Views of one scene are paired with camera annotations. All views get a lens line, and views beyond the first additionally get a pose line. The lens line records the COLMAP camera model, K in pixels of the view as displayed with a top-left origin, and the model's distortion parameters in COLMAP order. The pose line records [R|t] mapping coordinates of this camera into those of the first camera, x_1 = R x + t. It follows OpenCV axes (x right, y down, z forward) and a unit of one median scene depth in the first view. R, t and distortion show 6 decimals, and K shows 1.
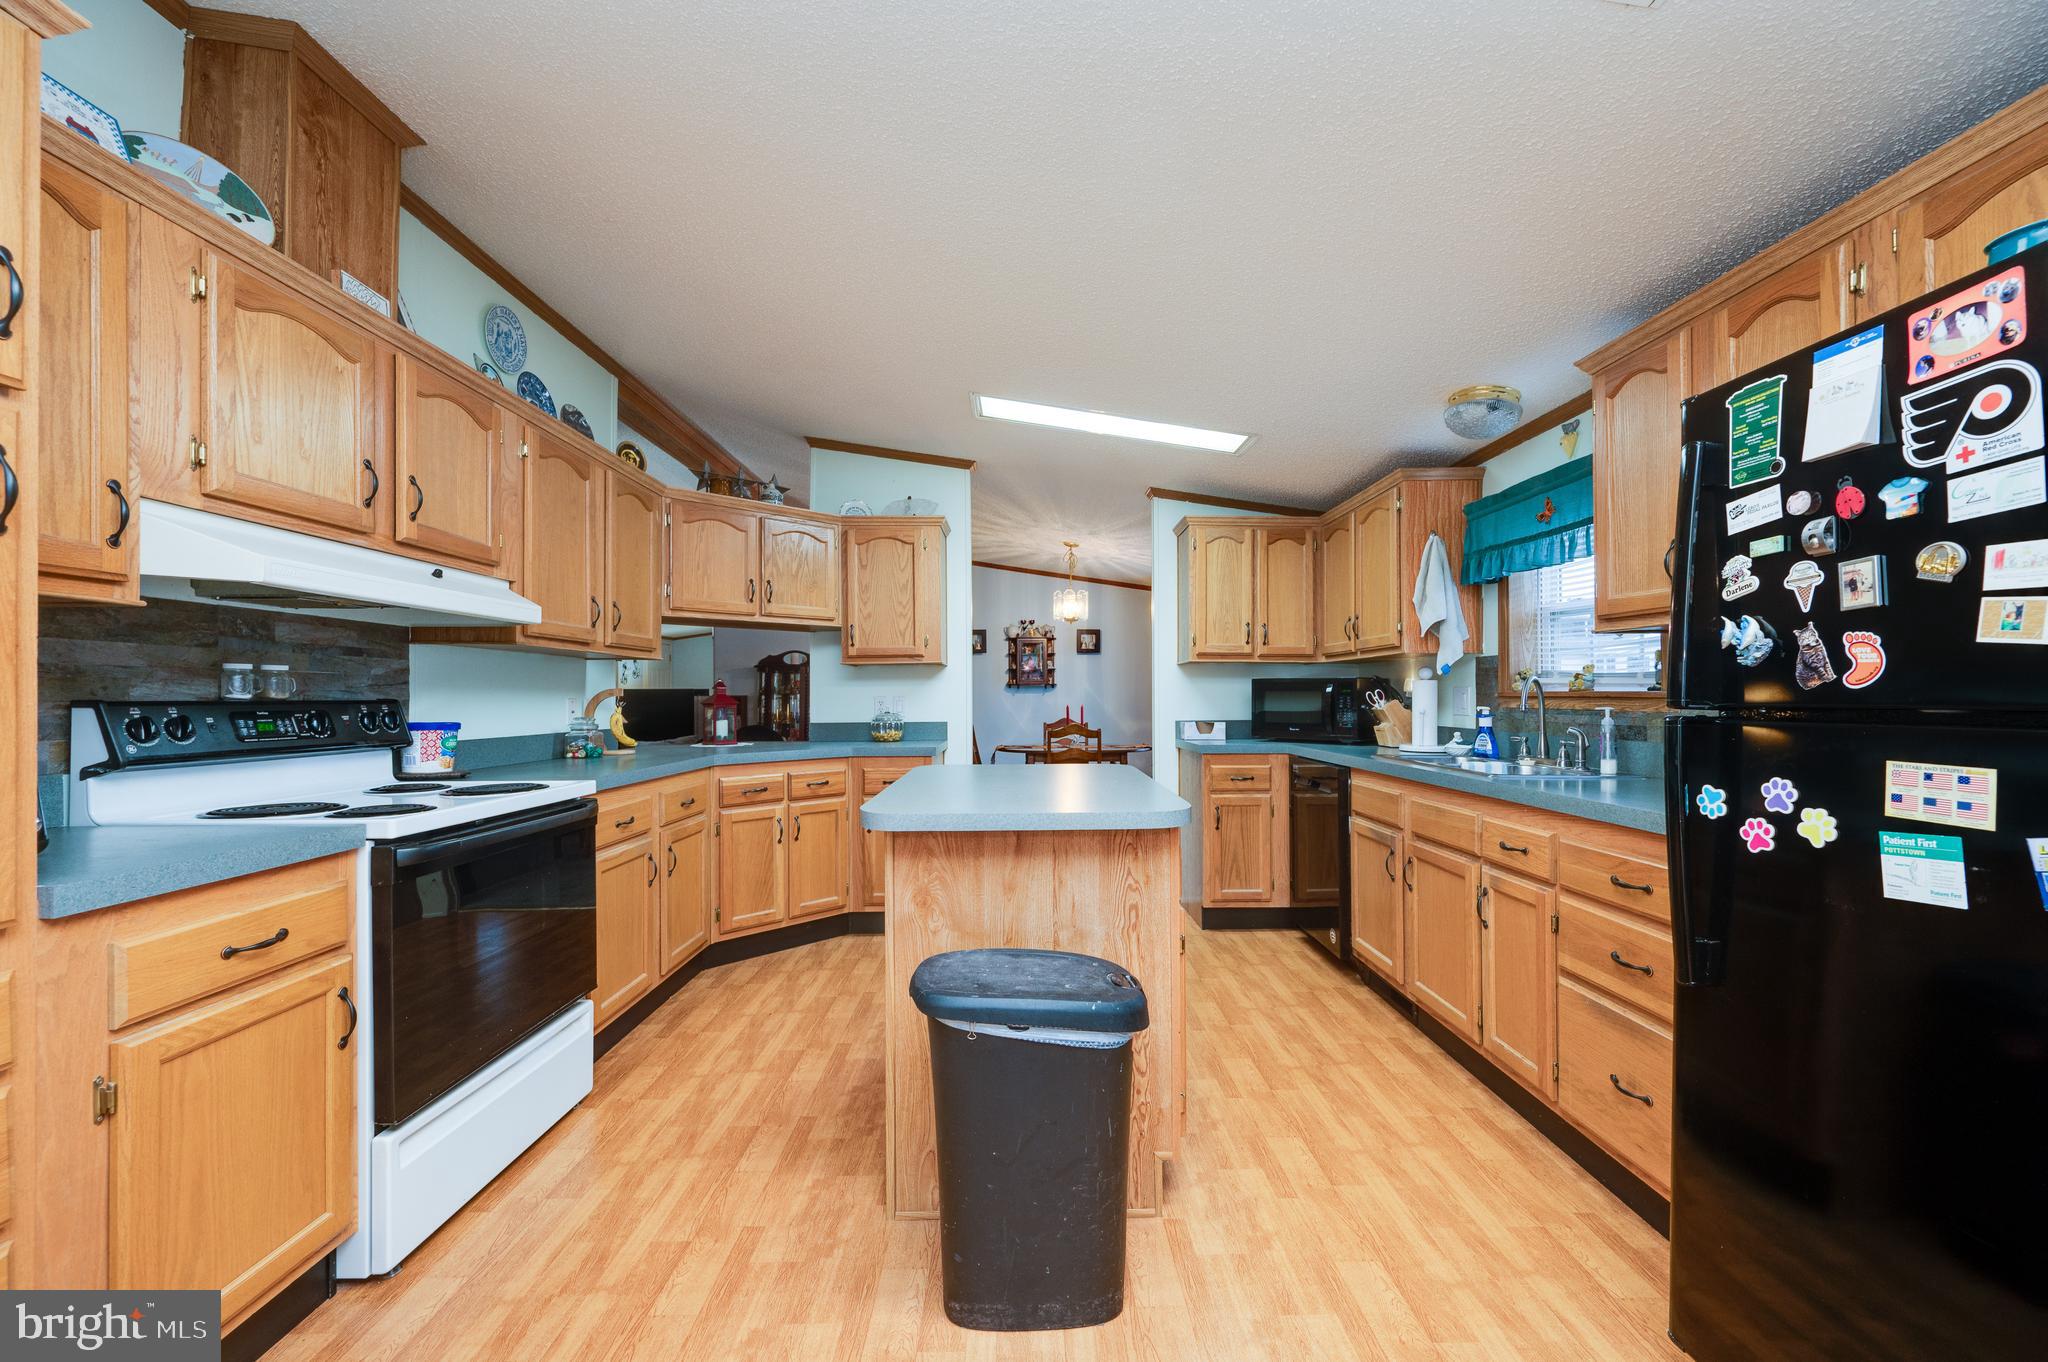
lens RADIAL K [[800.0, 0, 1030.6], [0, 800.0, 688.7], [0, 0, 1]] dist [-0.002105, 0.000059]
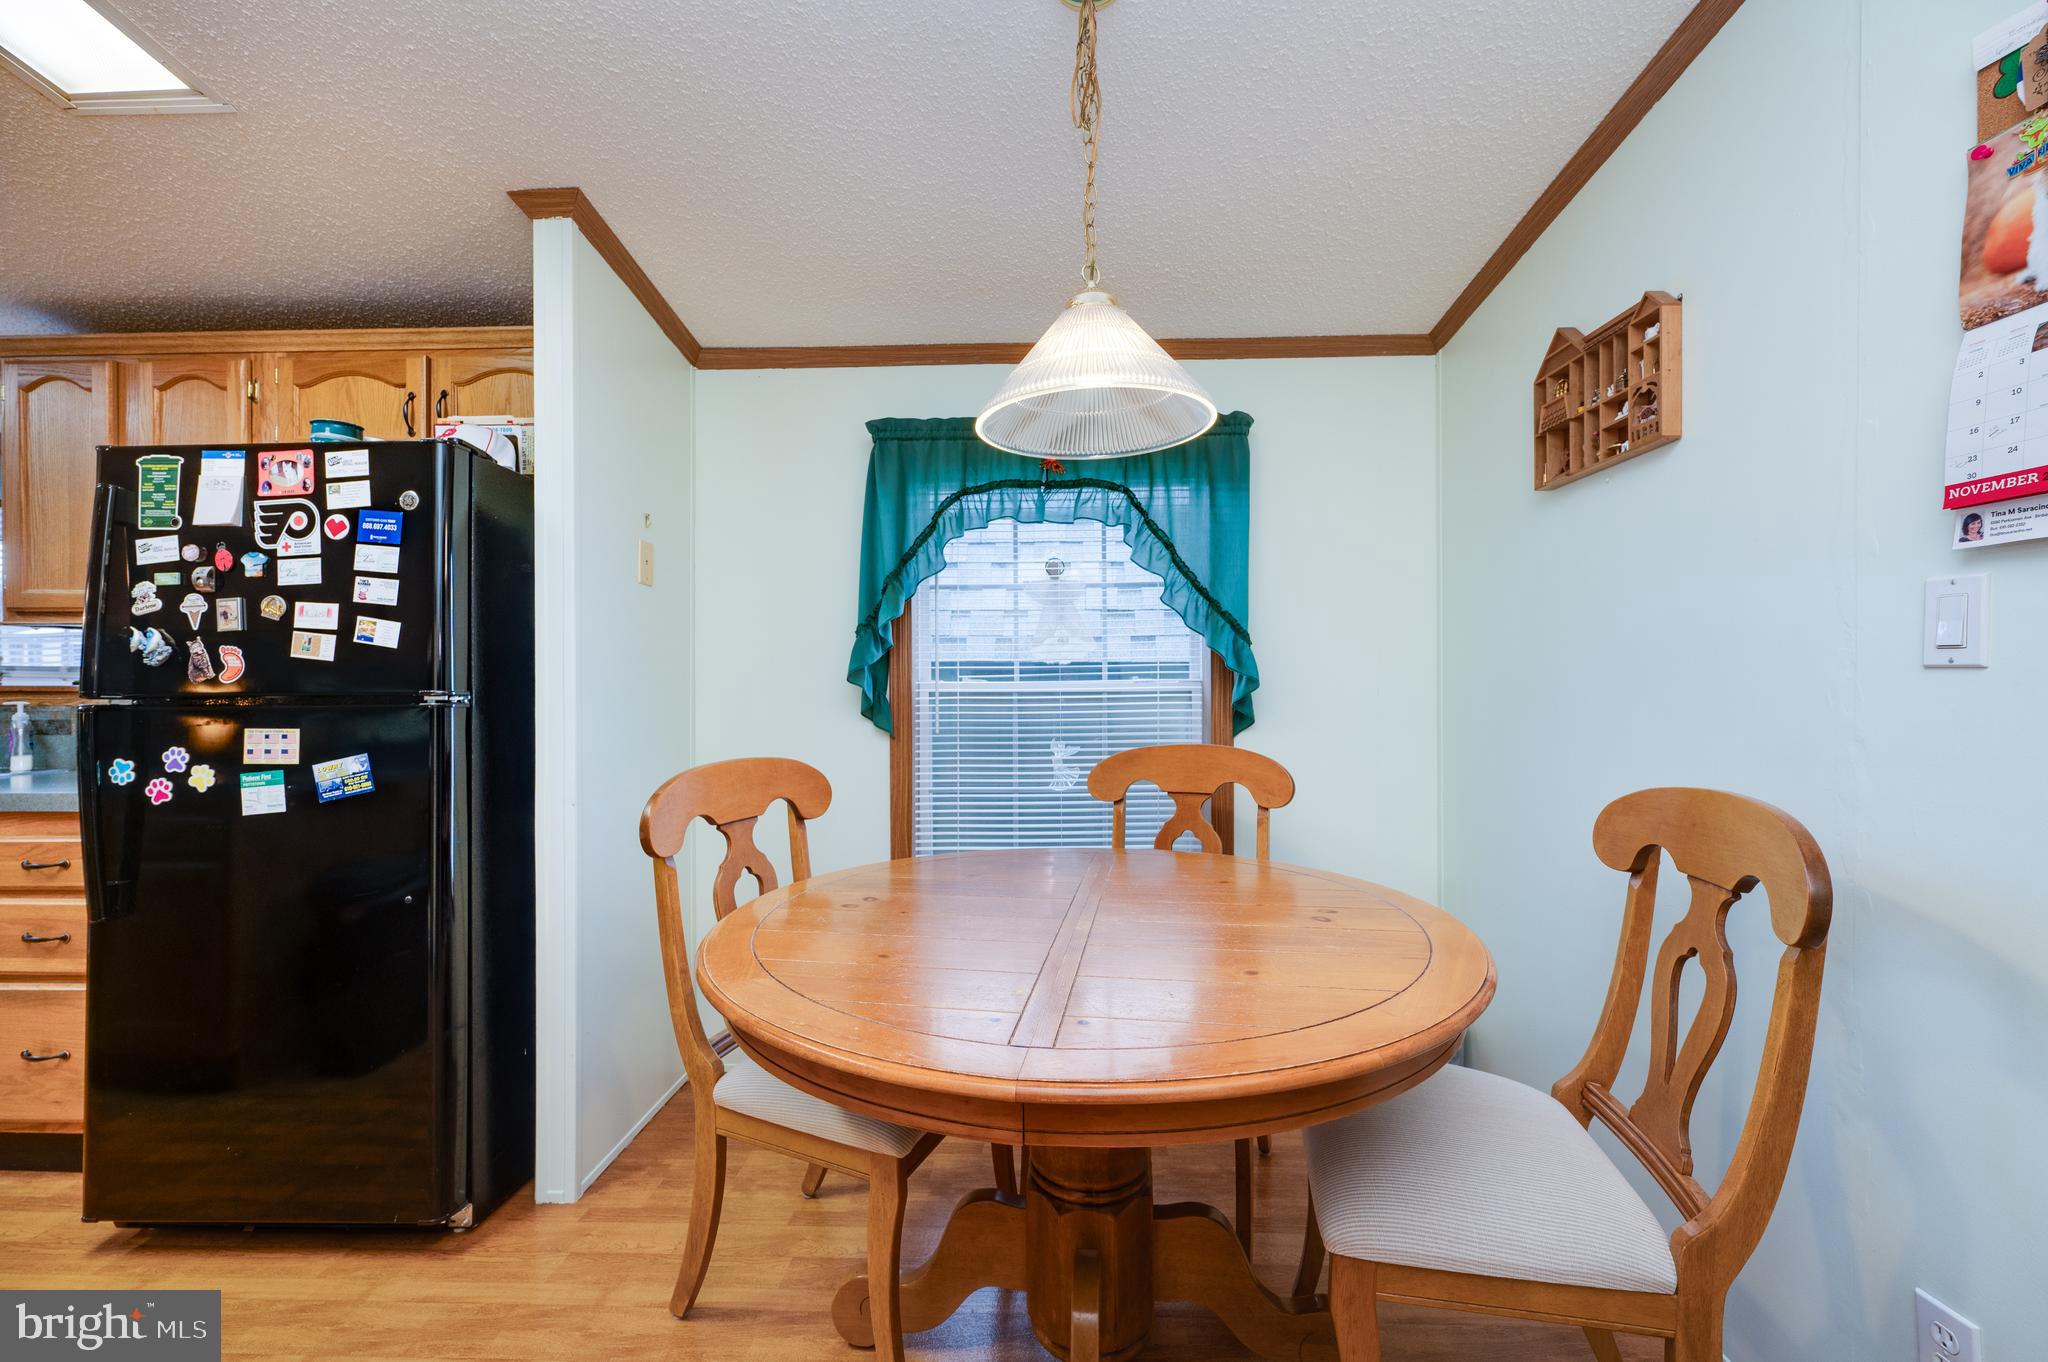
lens RADIAL K [[800.0, 0, 1030.6], [0, 800.0, 688.7], [0, 0, 1]] dist [-0.002105, 0.000059]
pose [[0.047712, -0.000667, 0.998861, -0.342493], [-0.004110, 0.999991, 0.000864, 0.002509], [-0.998853, -0.004147, 0.047709, -0.498567]]
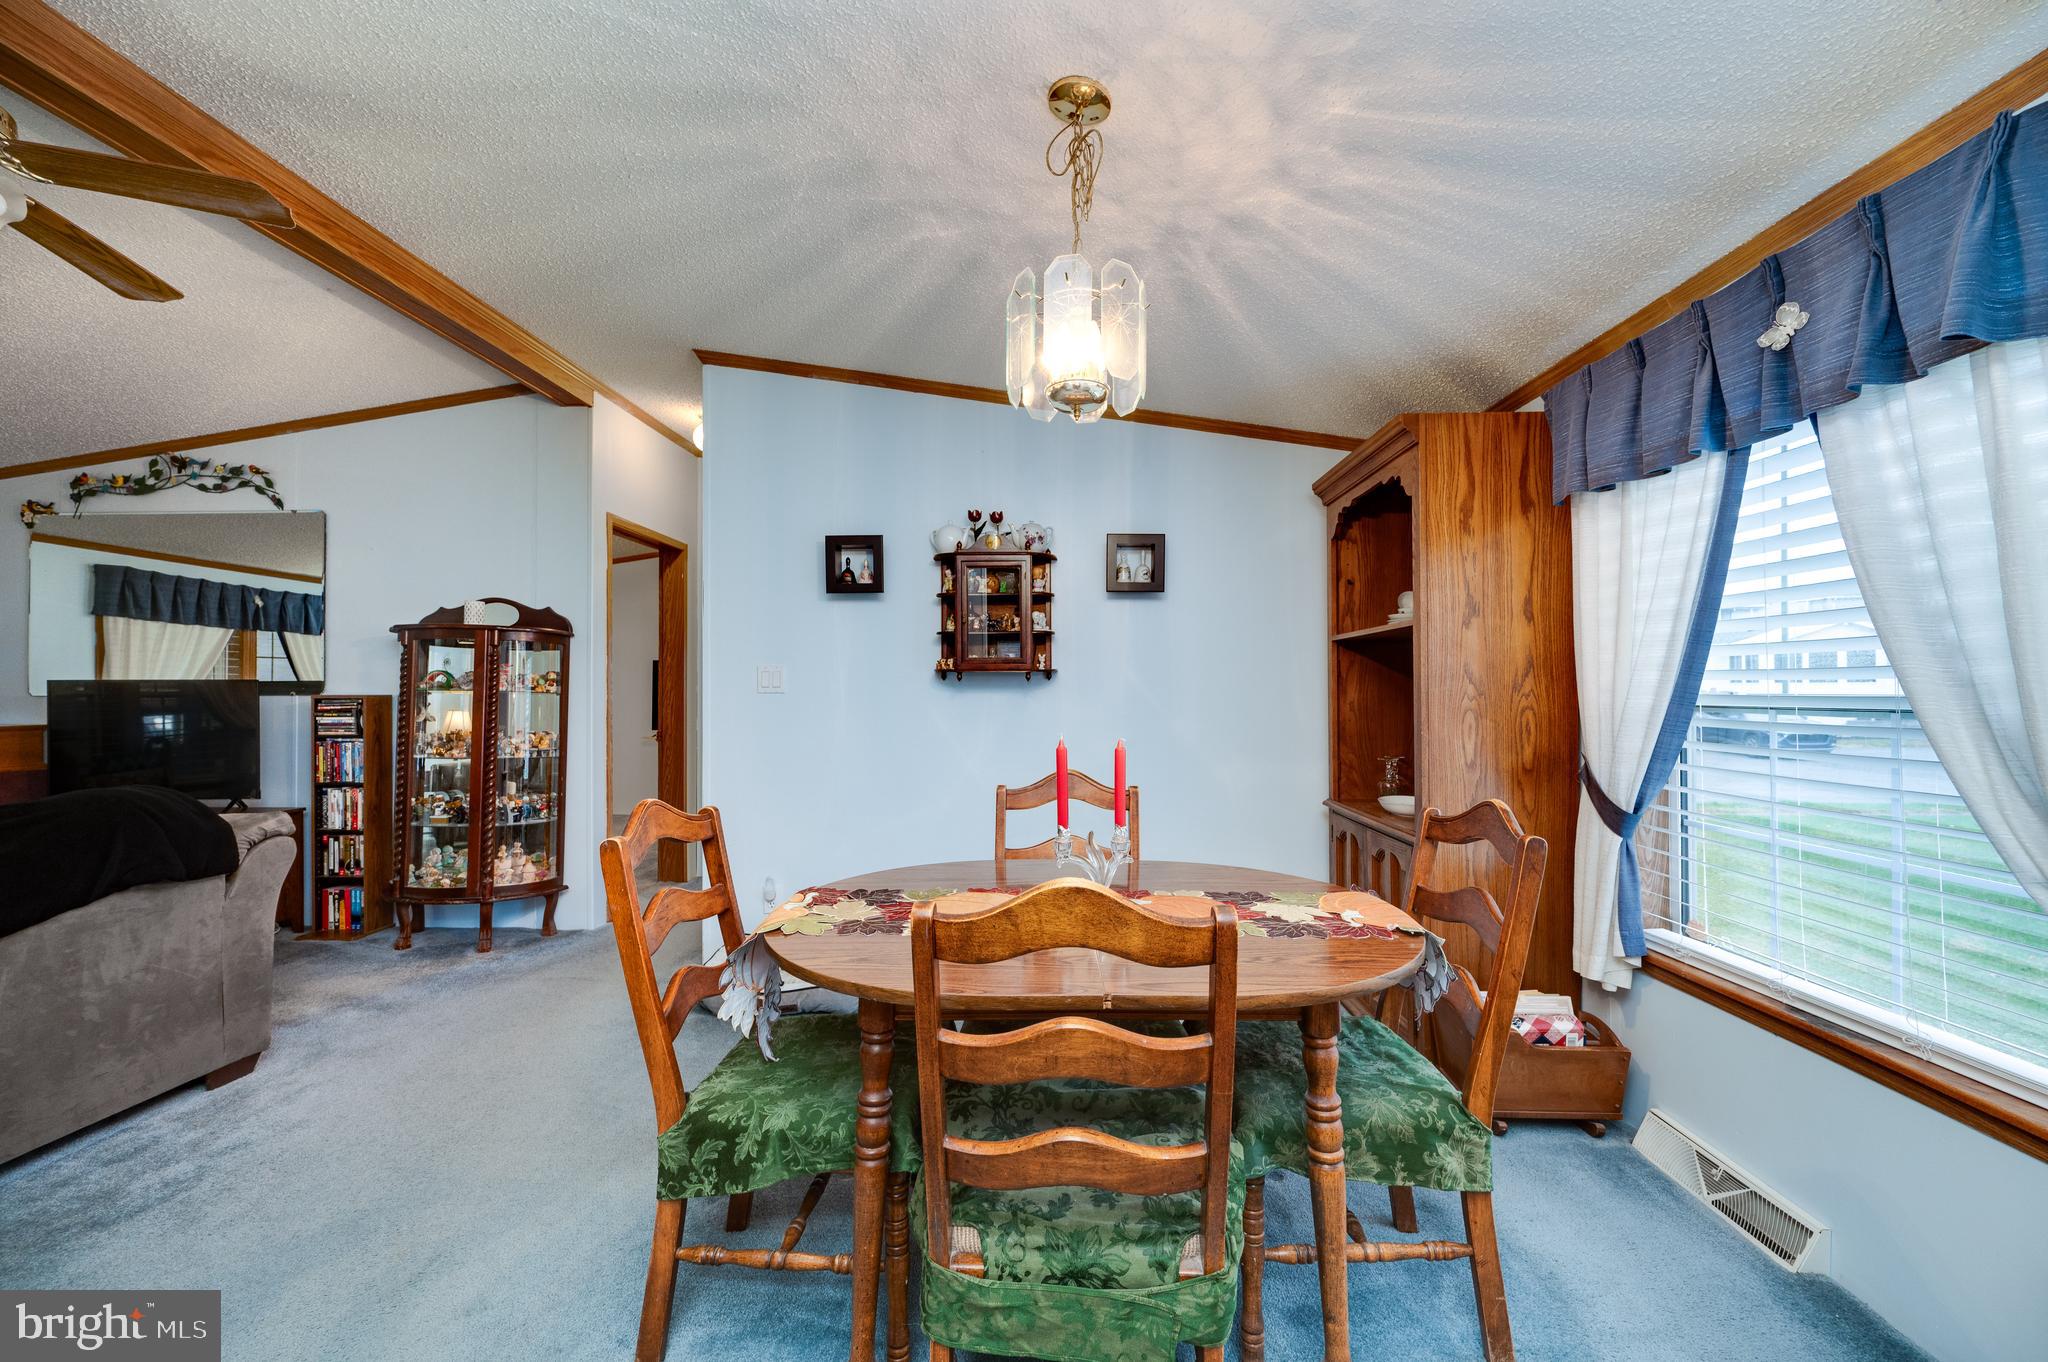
lens RADIAL K [[800.0, 0, 1030.6], [0, 800.0, 688.7], [0, 0, 1]] dist [-0.002105, 0.000059]
pose [[0.998745, 0.001570, -0.050062, 0.244135], [-0.001436, 0.999995, 0.002724, 0.019578], [0.050066, -0.002649, 0.998742, 3.645885]]
